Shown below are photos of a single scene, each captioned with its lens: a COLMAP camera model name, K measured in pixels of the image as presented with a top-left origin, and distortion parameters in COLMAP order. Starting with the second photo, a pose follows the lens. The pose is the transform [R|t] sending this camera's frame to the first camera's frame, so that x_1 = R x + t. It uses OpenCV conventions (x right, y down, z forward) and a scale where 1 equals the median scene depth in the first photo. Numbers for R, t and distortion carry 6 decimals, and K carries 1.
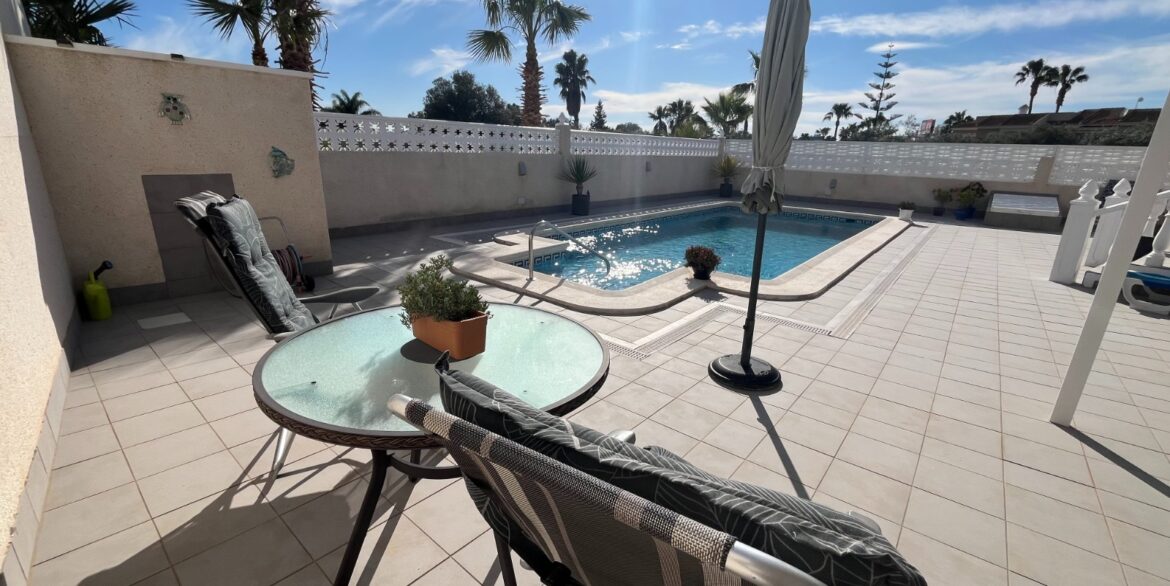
lens RADIAL K [[473.5, 0, 585.0], [0, 473.5, 293.0], [0, 0, 1]] dist [-0.000598, -0.000622]
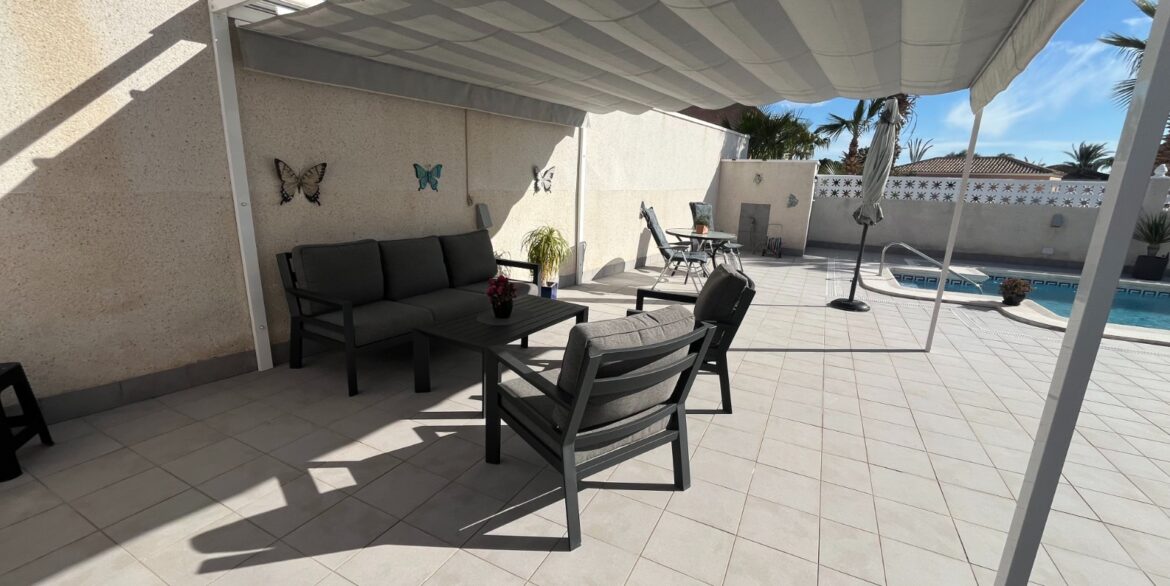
lens RADIAL K [[473.5, 0, 585.0], [0, 473.5, 293.0], [0, 0, 1]] dist [-0.000598, -0.000622]
pose [[0.227779, 0.211730, -0.950414, 0.533578], [-0.310788, 0.940827, 0.135110, 0.052798], [0.922783, 0.264602, 0.280104, -0.159601]]
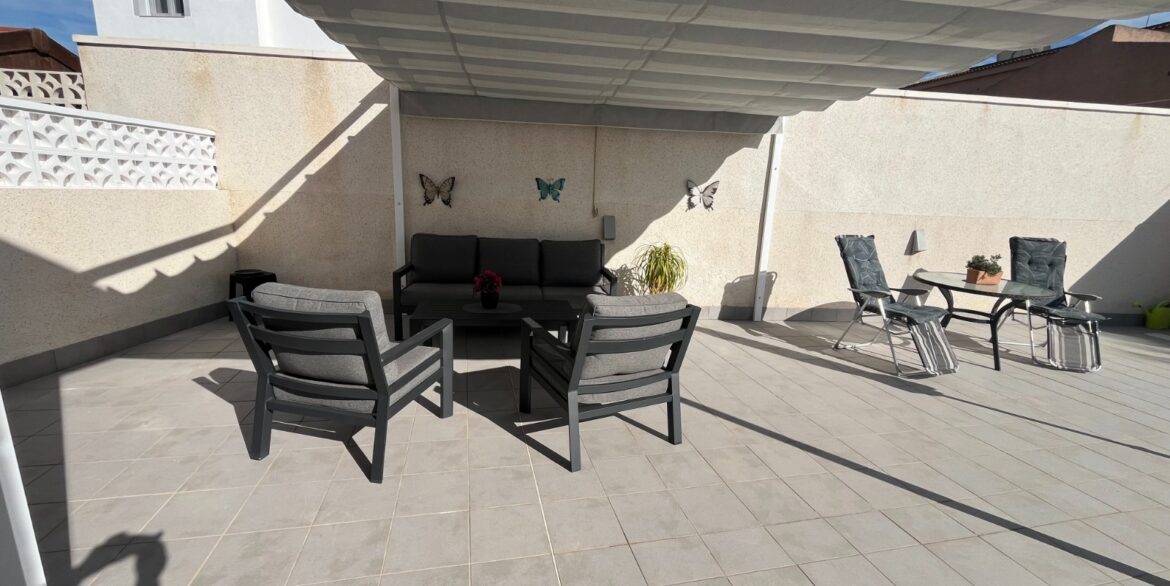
lens RADIAL K [[473.5, 0, 585.0], [0, 473.5, 293.0], [0, 0, 1]] dist [-0.000598, -0.000622]
pose [[-0.588885, 0.117574, -0.799619, 0.467589], [-0.288301, 0.893718, 0.343731, -0.016561], [0.755048, 0.432949, -0.492400, 0.081255]]
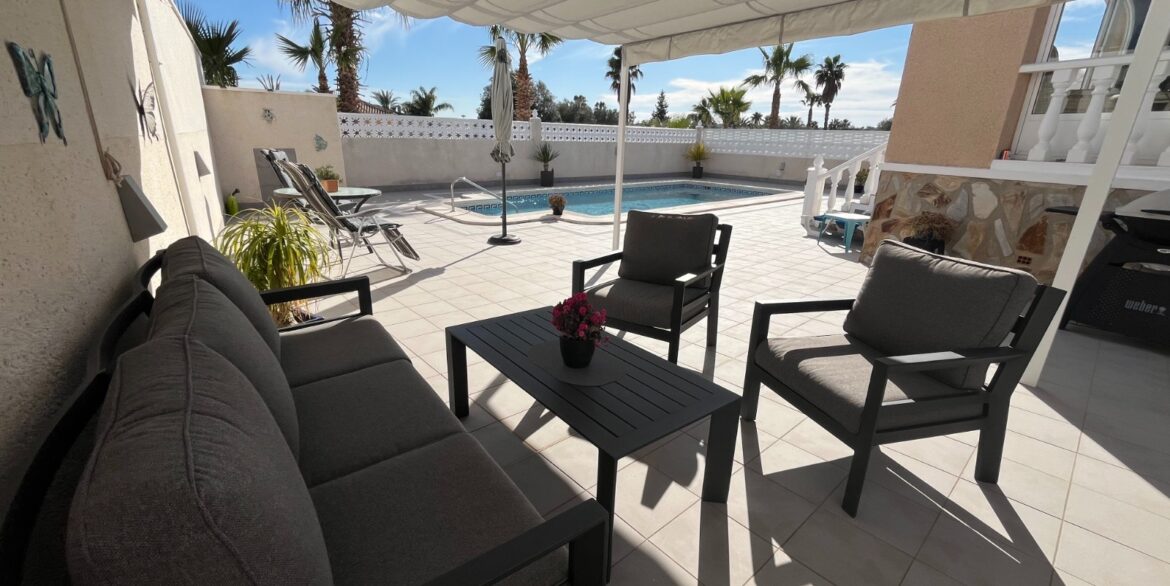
lens RADIAL K [[473.5, 0, 585.0], [0, 473.5, 293.0], [0, 0, 1]] dist [-0.000598, -0.000622]
pose [[0.988805, 0.042341, -0.143081, 0.273326], [-0.039731, 0.998989, 0.021053, 0.093882], [0.143828, -0.015133, 0.989487, -0.282662]]
